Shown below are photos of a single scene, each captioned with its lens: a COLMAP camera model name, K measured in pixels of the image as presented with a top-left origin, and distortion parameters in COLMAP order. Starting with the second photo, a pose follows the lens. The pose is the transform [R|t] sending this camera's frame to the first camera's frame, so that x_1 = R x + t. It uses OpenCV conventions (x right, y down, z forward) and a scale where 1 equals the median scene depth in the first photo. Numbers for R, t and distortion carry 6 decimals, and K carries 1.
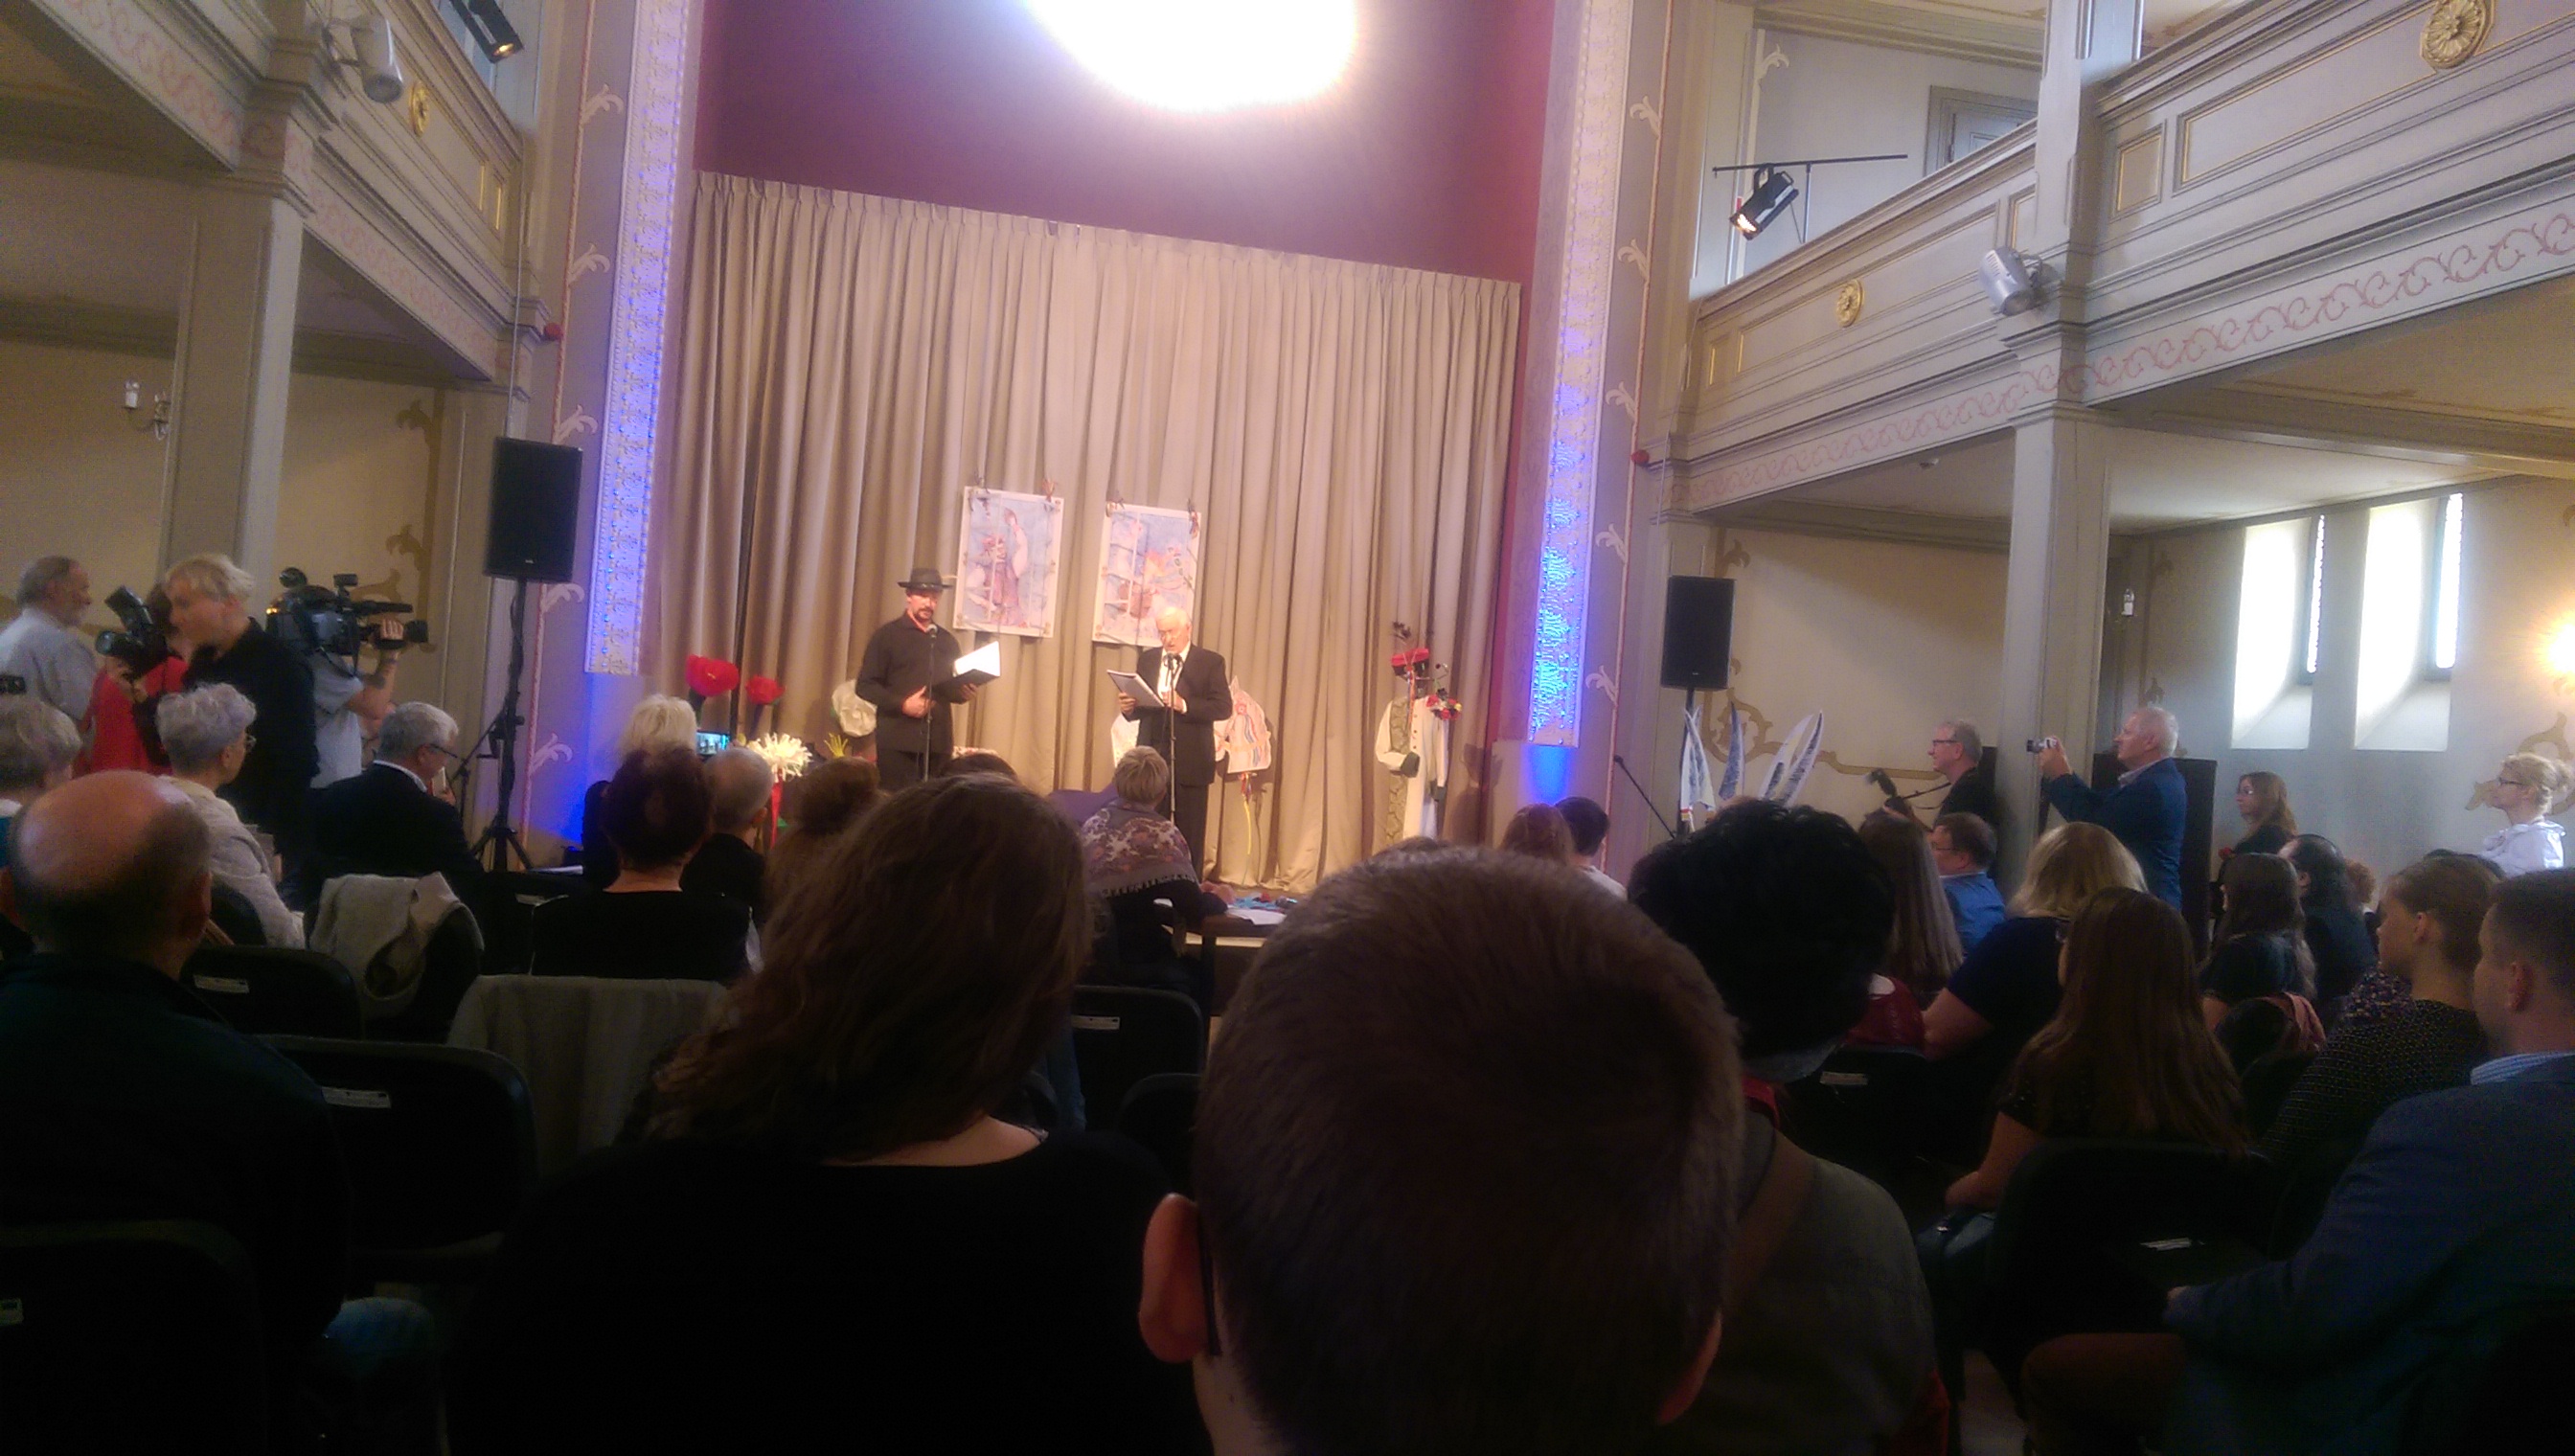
lens RADIAL K [[1758.1, 0, 1287.5], [0, 1758.1, 728.0], [0, 0, 1]] dist [0.043179, -0.002160]
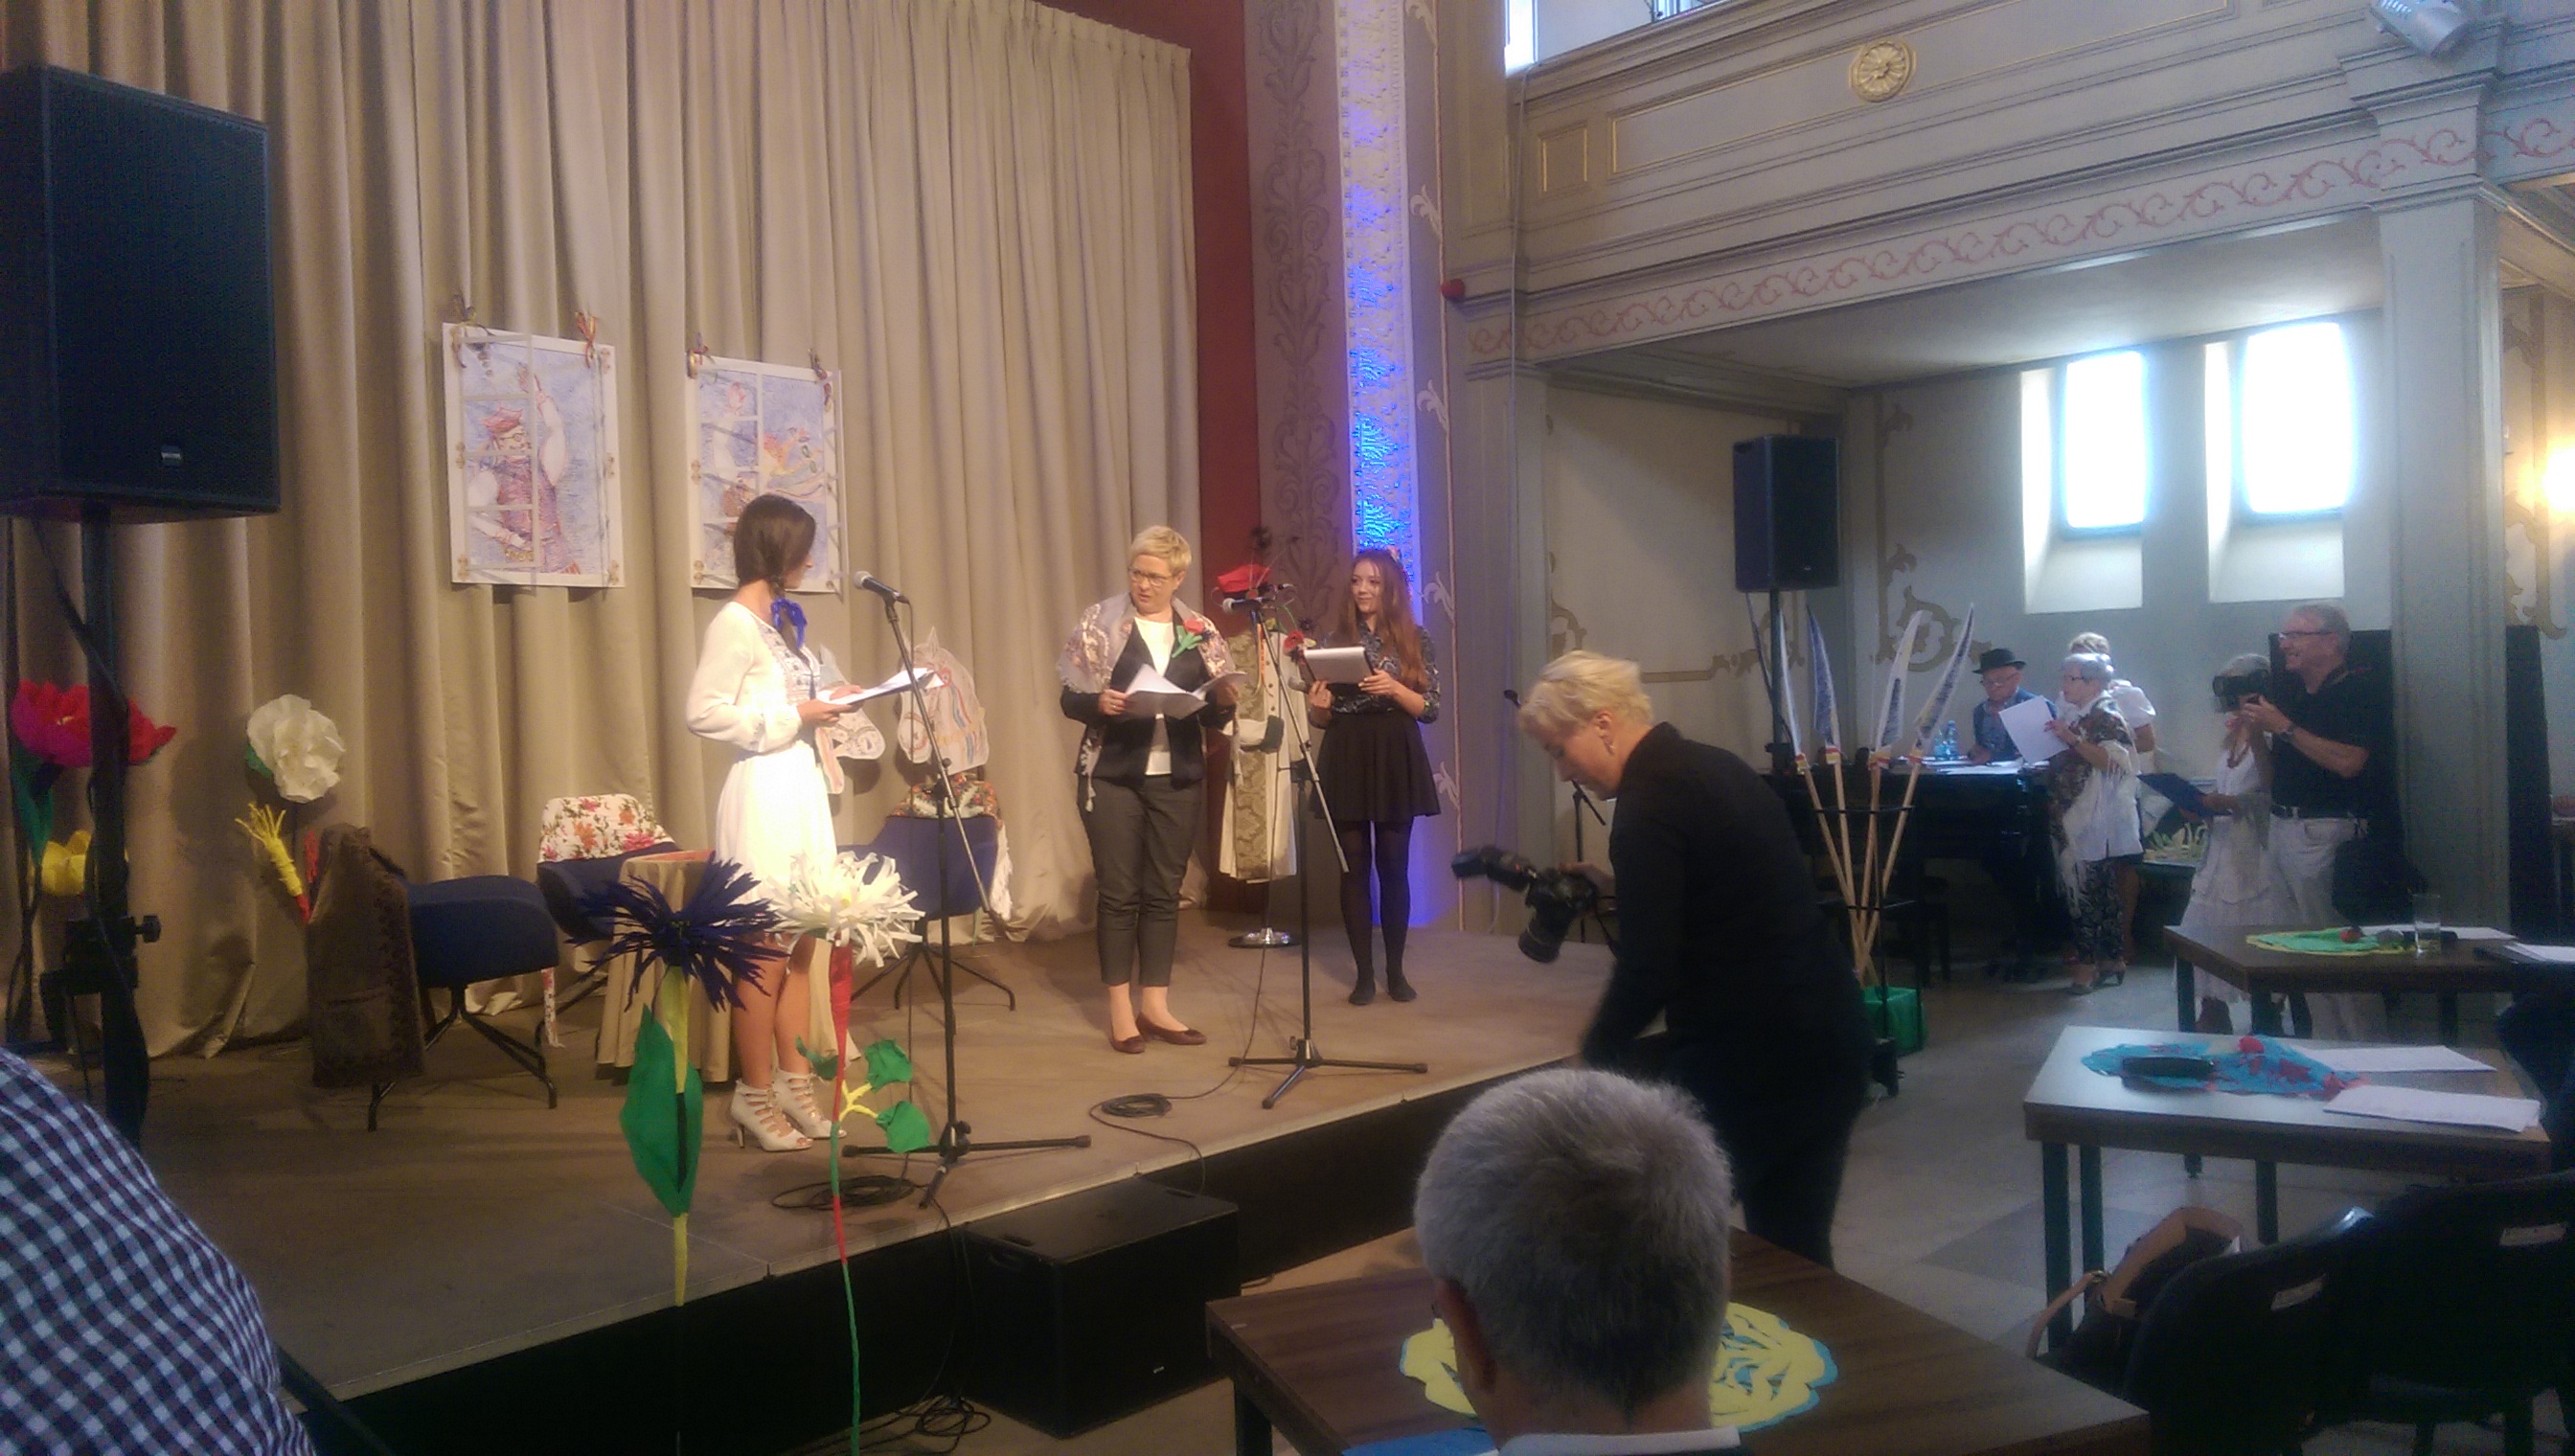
lens RADIAL K [[1758.1, 0, 1287.5], [0, 1758.1, 728.0], [0, 0, 1]] dist [0.043179, -0.002160]
pose [[0.843063, -0.114835, 0.525412, -0.266791], [0.083318, 0.993031, 0.083349, -0.035874], [-0.531322, -0.026492, 0.846756, 0.386928]]
